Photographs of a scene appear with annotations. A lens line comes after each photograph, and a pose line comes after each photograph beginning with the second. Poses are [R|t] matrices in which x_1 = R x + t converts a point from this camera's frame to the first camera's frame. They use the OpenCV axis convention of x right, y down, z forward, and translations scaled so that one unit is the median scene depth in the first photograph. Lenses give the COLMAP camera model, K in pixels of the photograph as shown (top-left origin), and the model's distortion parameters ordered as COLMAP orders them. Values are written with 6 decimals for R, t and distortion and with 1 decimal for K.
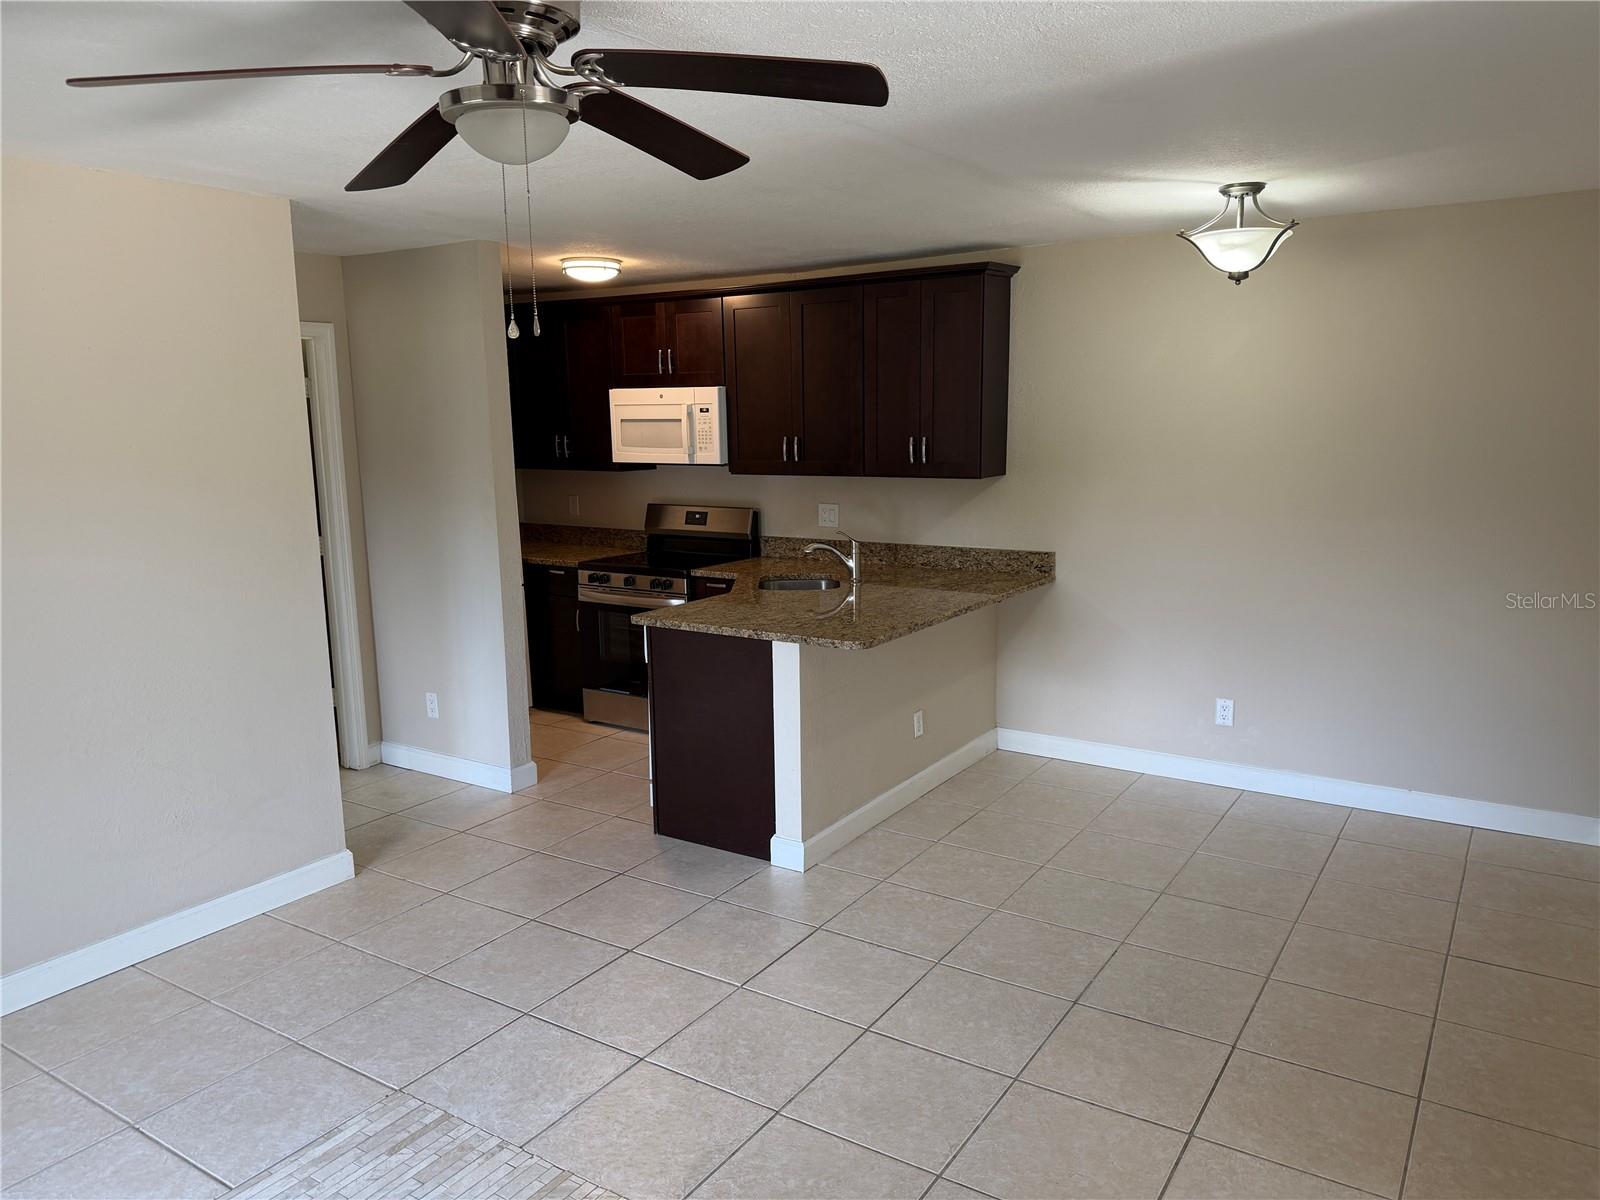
lens RADIAL K [[1111.2, 0, 825.6], [0, 1111.2, 607.3], [0, 0, 1]] dist [0.063801, -0.090150]
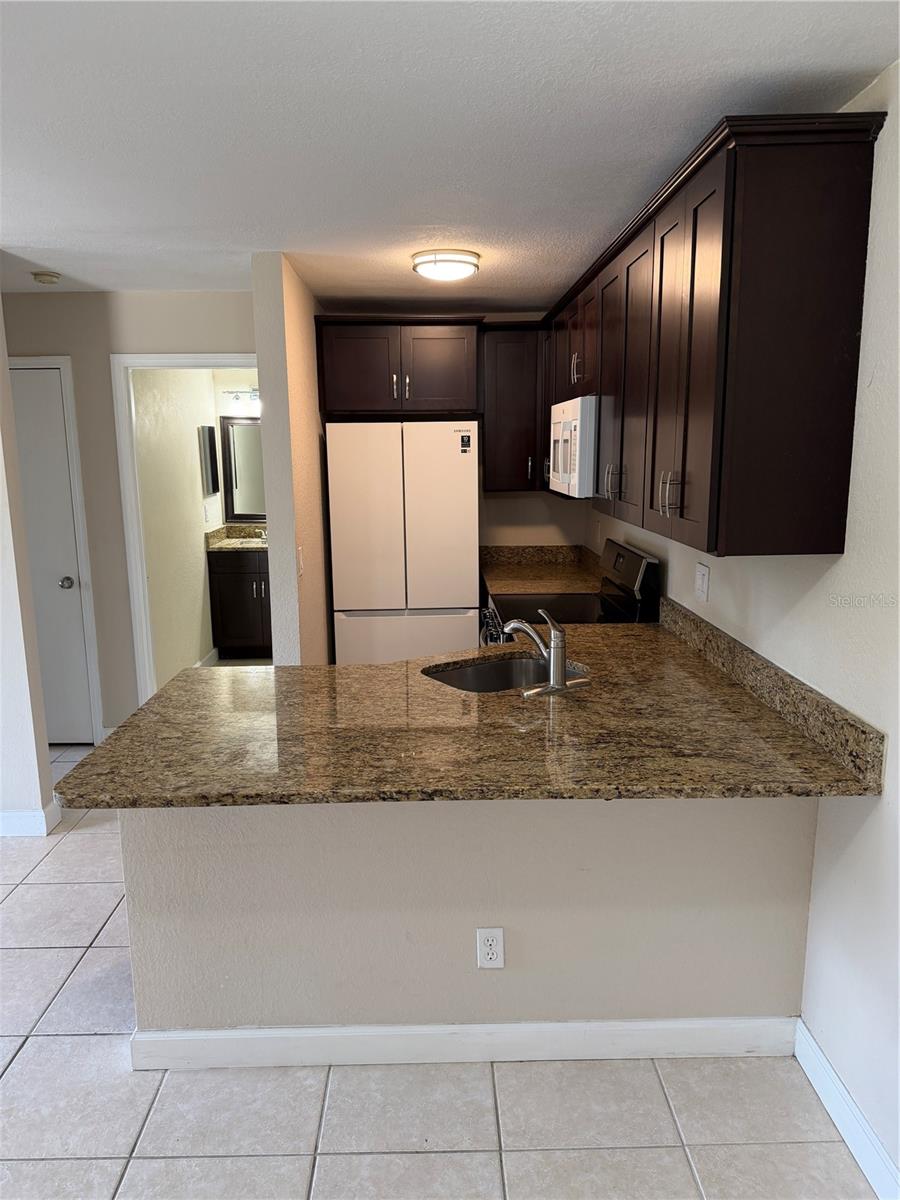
lens RADIAL K [[854.9, 0, 450.0], [0, 854.9, 600.0], [0, 0, 1]] dist [0.019862, -0.024480]
pose [[0.544941, 0.158132, -0.823428, 0.354875], [-0.141517, 0.985312, 0.095565, -0.102429], [0.826446, 0.064452, 0.559315, 0.592093]]
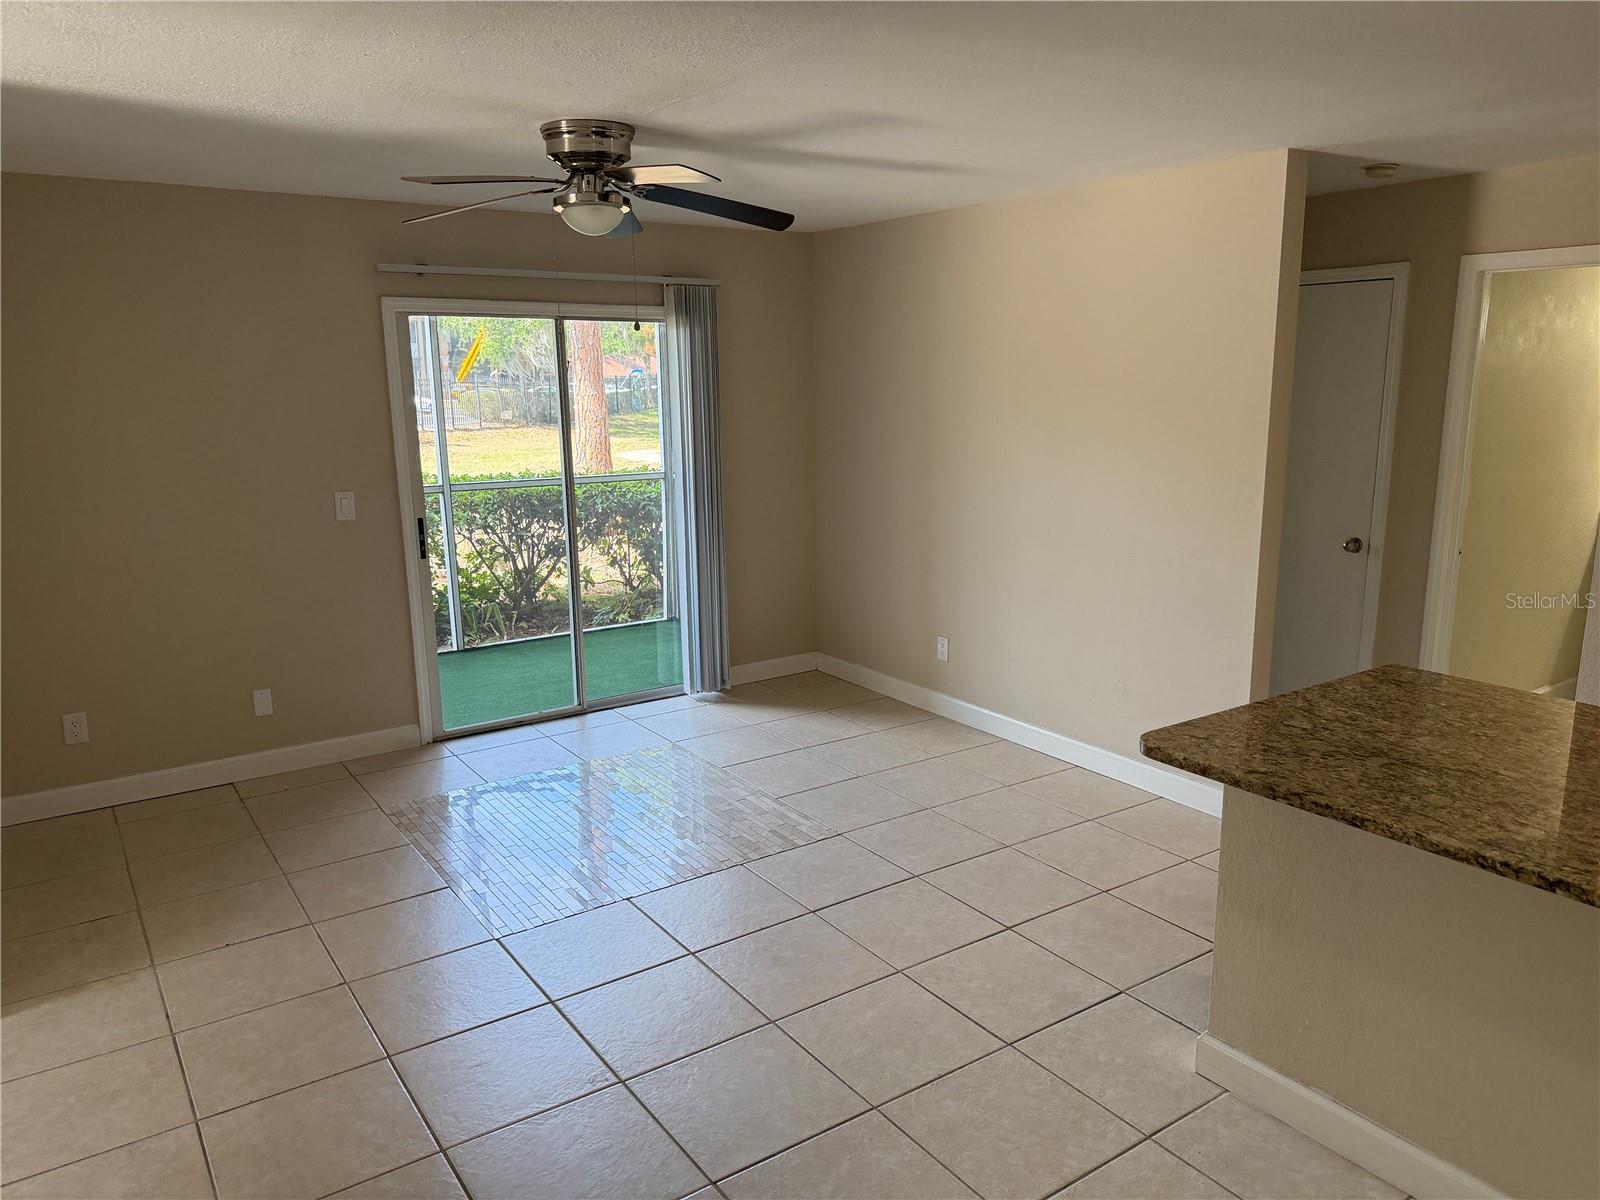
lens RADIAL K [[1148.6, 0, 807.5], [0, 1148.6, 587.3], [0, 0, 1]] dist [0.007953, -0.004246]
pose [[-0.391429, 0.188387, -0.900718, 0.444897], [-0.153491, 0.951741, 0.265762, -0.127903], [0.907317, 0.242279, -0.343623, 0.674970]]
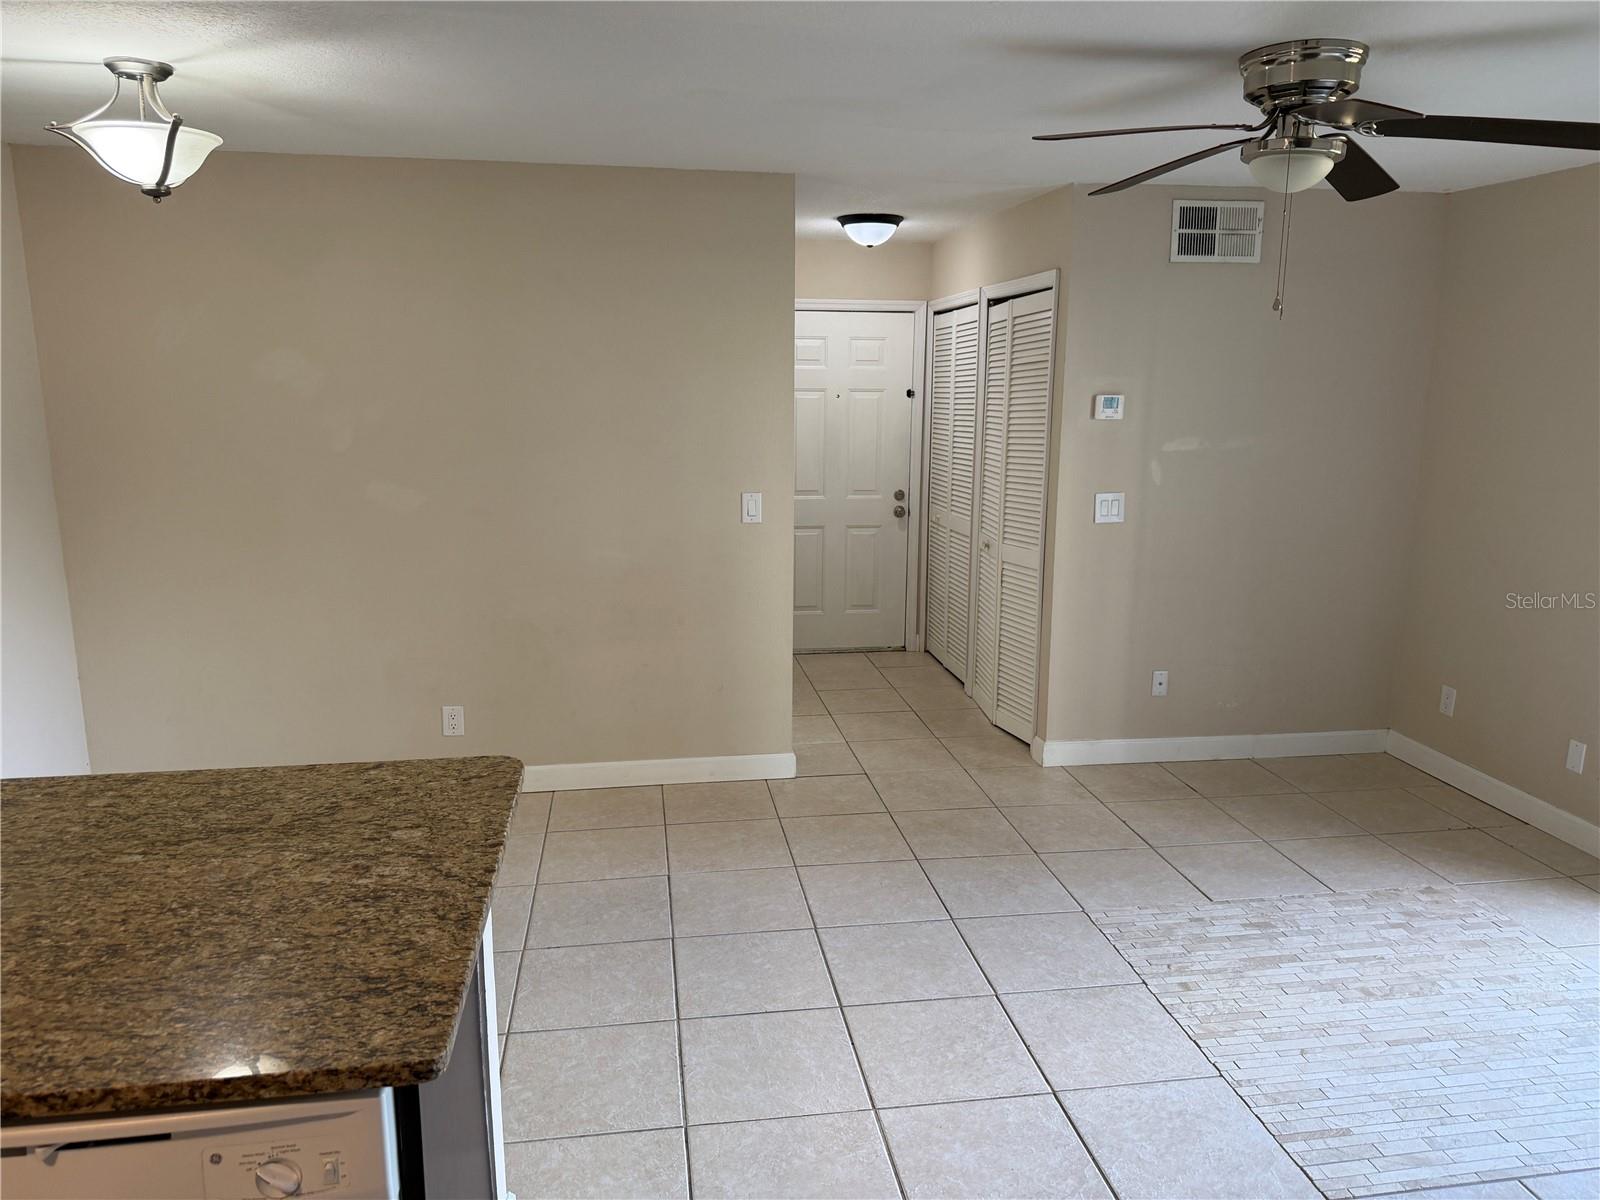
lens RADIAL K [[1139.9, 0, 802.8], [0, 1139.9, 591.7], [0, 0, 1]] dist [0.019862, -0.024480]
pose [[-0.649205, -0.136778, 0.748214, -0.336017], [0.139267, 0.945693, 0.293717, -0.137685], [-0.747755, 0.294884, -0.594900, 0.799458]]
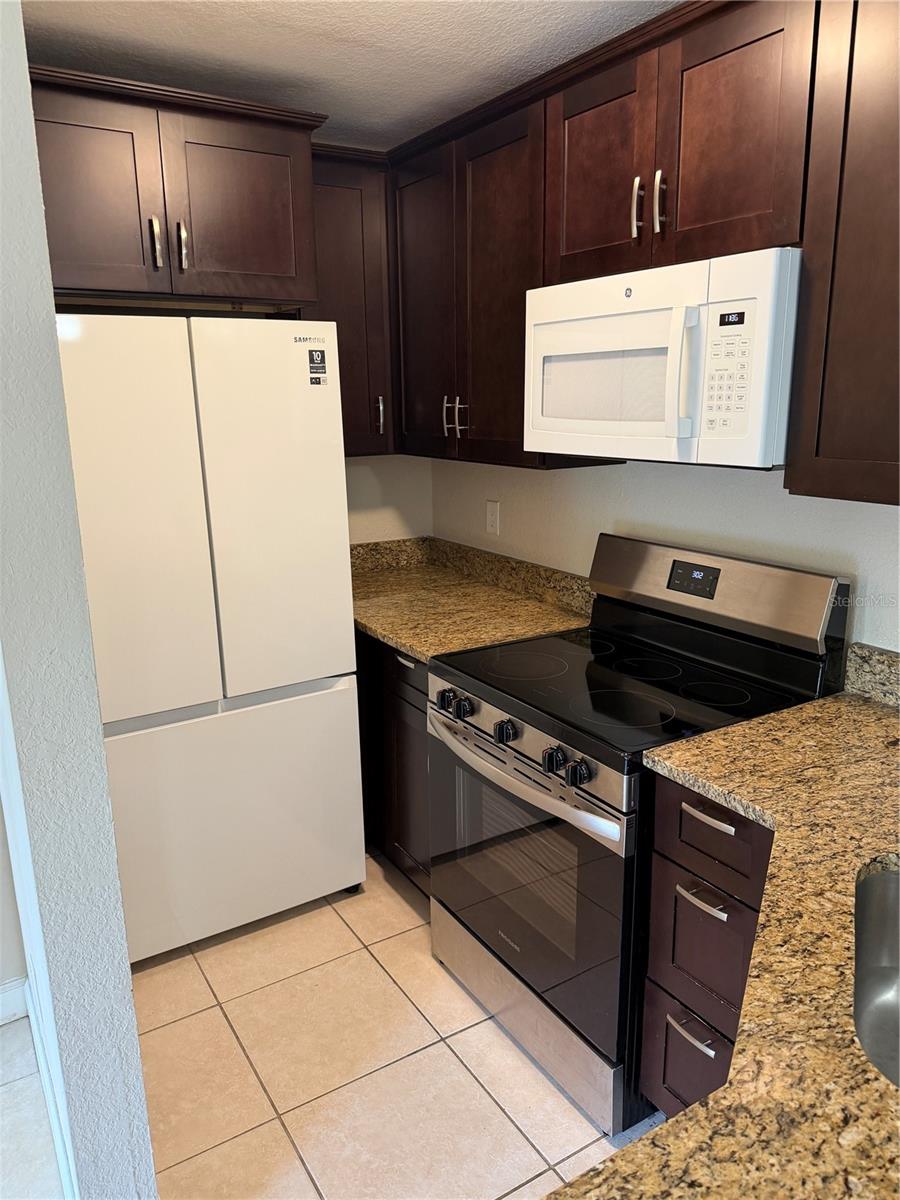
lens RADIAL K [[833.4, 0, 445.4], [0, 833.4, 596.7], [0, 0, 1]] dist [0.063801, -0.090150]
pose [[0.896004, 0.106244, -0.431150, -0.063340], [-0.076701, 0.993391, 0.085394, -0.101309], [0.437373, -0.043444, 0.898230, 0.699259]]
